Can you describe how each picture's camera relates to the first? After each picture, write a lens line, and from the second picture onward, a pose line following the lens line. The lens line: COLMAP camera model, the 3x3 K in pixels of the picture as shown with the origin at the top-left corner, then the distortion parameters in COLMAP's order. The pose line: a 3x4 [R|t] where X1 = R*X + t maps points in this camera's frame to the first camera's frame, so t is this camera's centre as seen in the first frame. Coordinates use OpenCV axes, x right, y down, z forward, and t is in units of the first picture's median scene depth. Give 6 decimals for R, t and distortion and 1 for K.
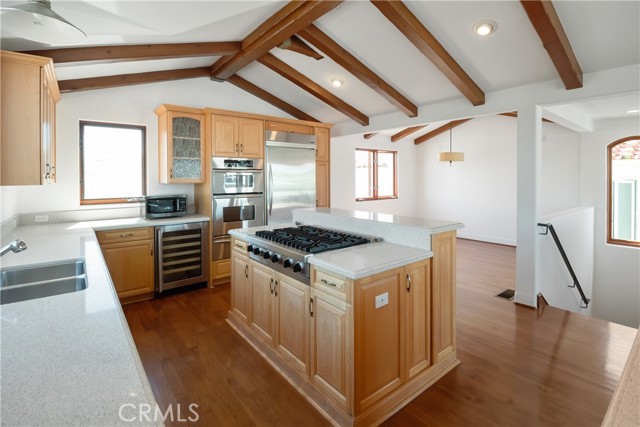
lens RADIAL K [[308.1, 0, 333.0], [0, 308.1, 180.1], [0, 0, 1]] dist [-0.014718, -0.000348]
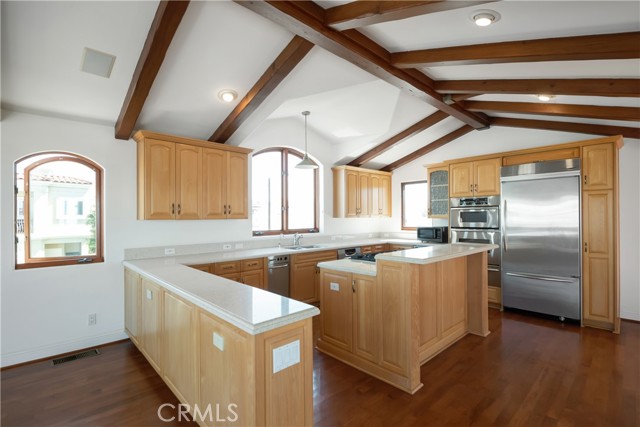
lens RADIAL K [[305.3, 0, 320.6], [0, 305.3, 215.6], [0, 0, 1]] dist [0.003317, -0.000322]
pose [[0.062950, -0.002430, -0.998014, 0.822836], [-0.000883, 0.999997, -0.002490, 0.002200], [0.998016, 0.001038, 0.062948, 0.365943]]
